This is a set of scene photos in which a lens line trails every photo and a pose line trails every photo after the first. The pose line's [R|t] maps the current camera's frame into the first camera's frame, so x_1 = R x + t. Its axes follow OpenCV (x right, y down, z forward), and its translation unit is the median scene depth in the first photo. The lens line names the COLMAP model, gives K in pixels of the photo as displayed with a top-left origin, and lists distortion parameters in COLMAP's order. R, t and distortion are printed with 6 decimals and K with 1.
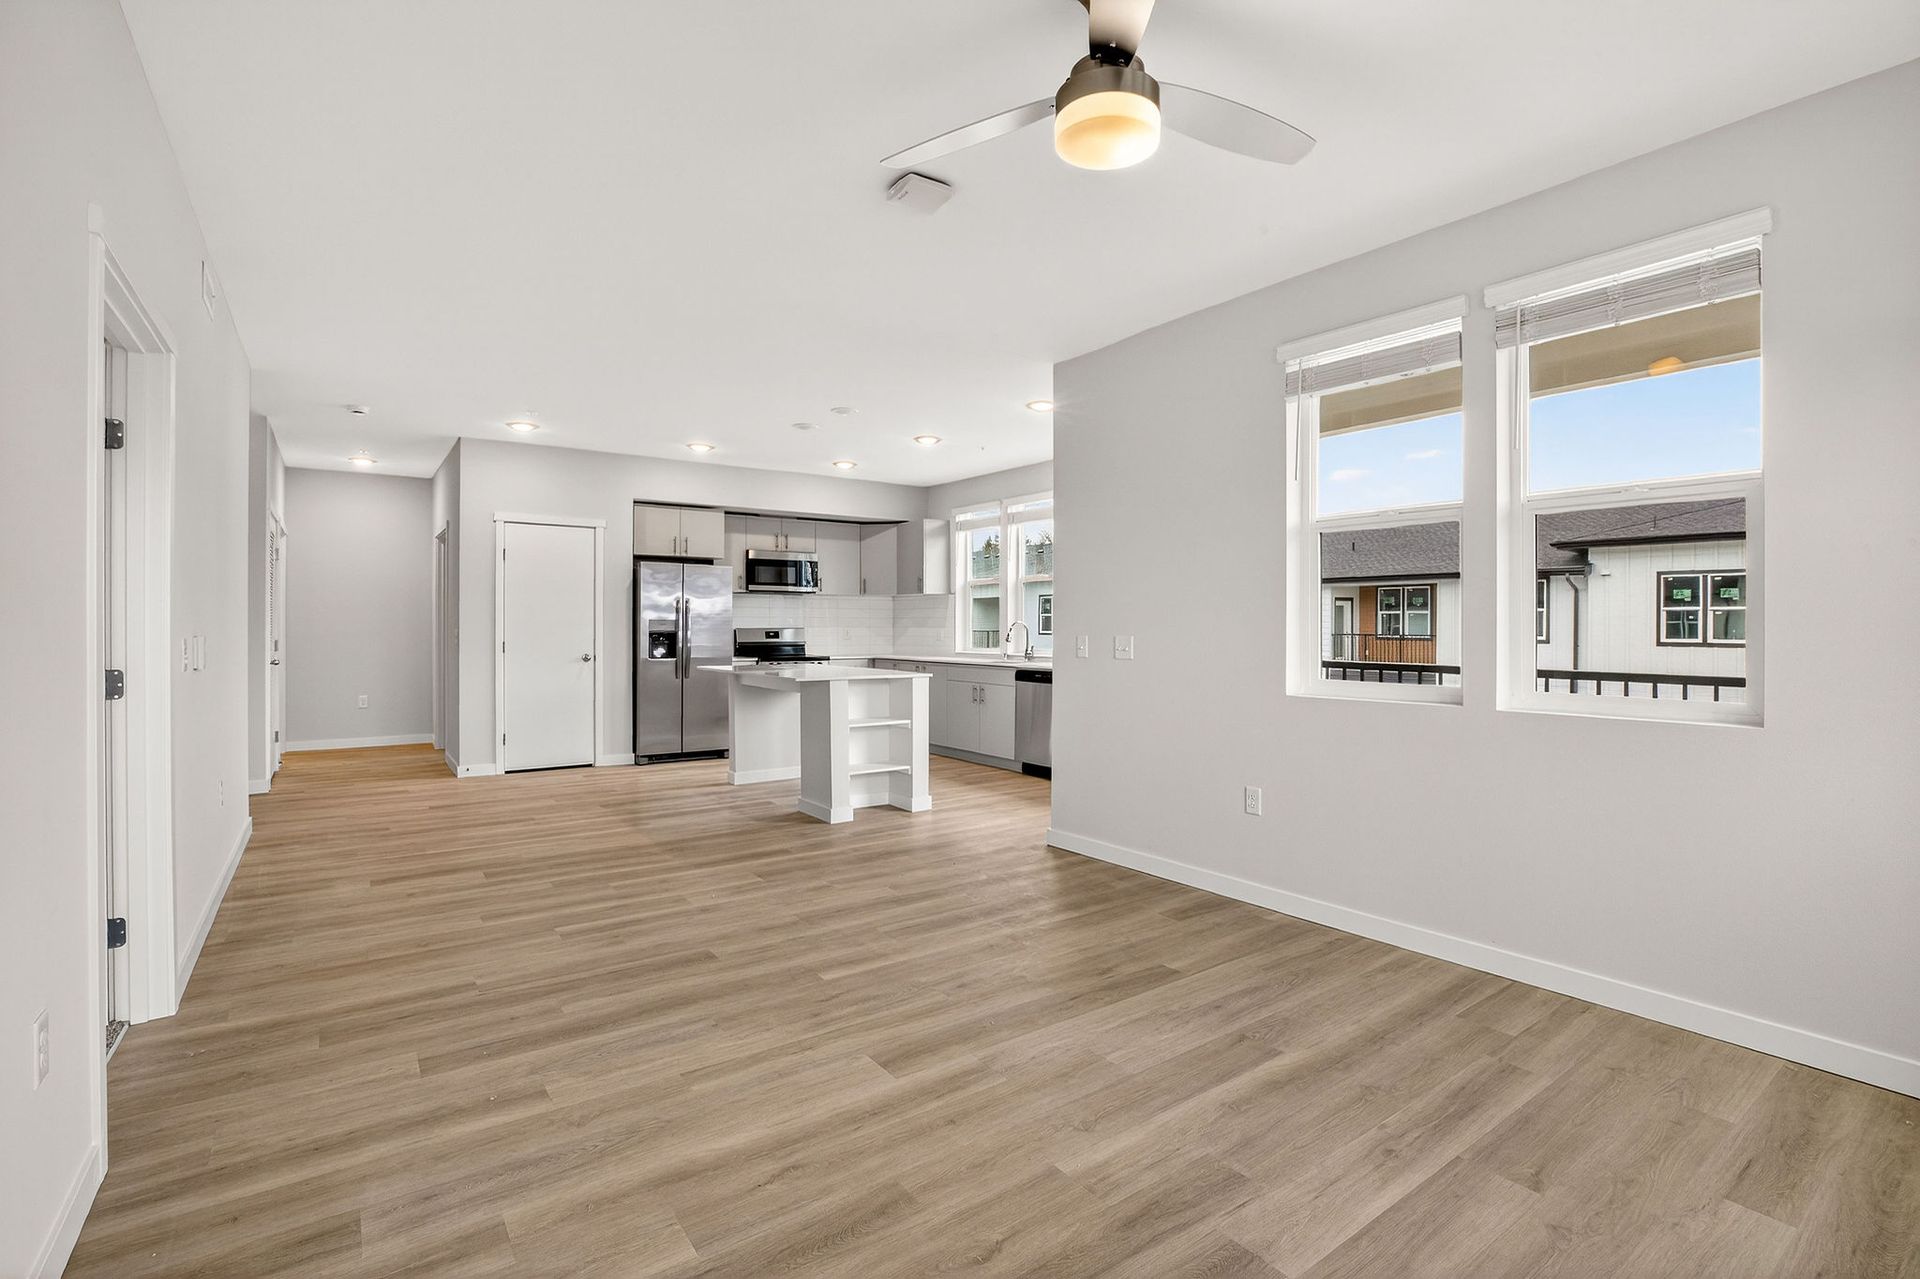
lens RADIAL K [[871.9, 0, 960.0], [0, 871.9, 639.5], [0, 0, 1]] dist [0.000947, 0.000007]
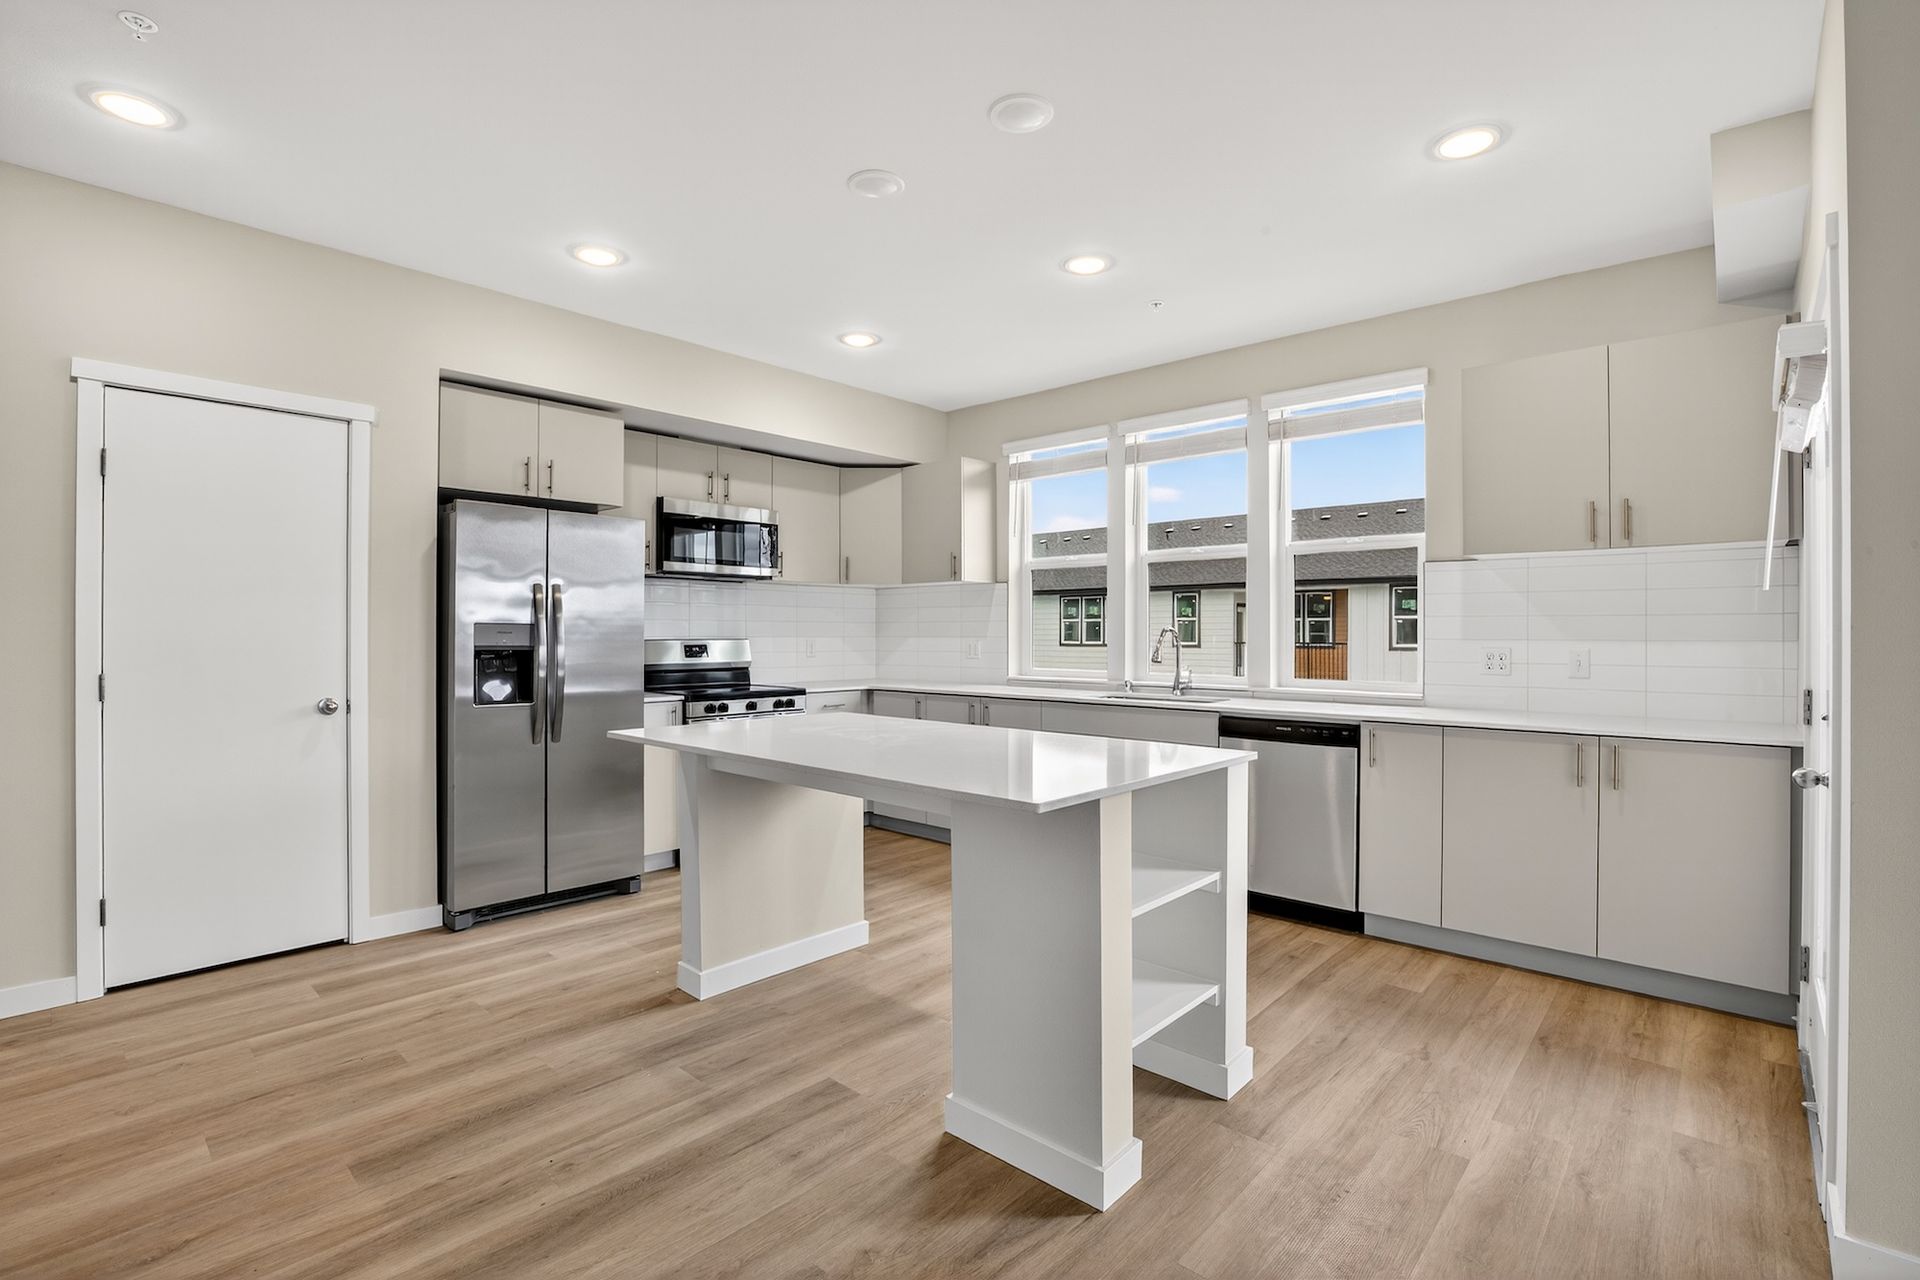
lens RADIAL K [[891.8, 0, 960.0], [0, 891.8, 640.0], [0, 0, 1]] dist [-0.002052, -0.000066]
pose [[0.980879, -0.002743, 0.194597, -0.171653], [0.004592, 0.999948, -0.009051, -0.006869], [-0.194563, 0.009771, 0.980841, 0.421454]]
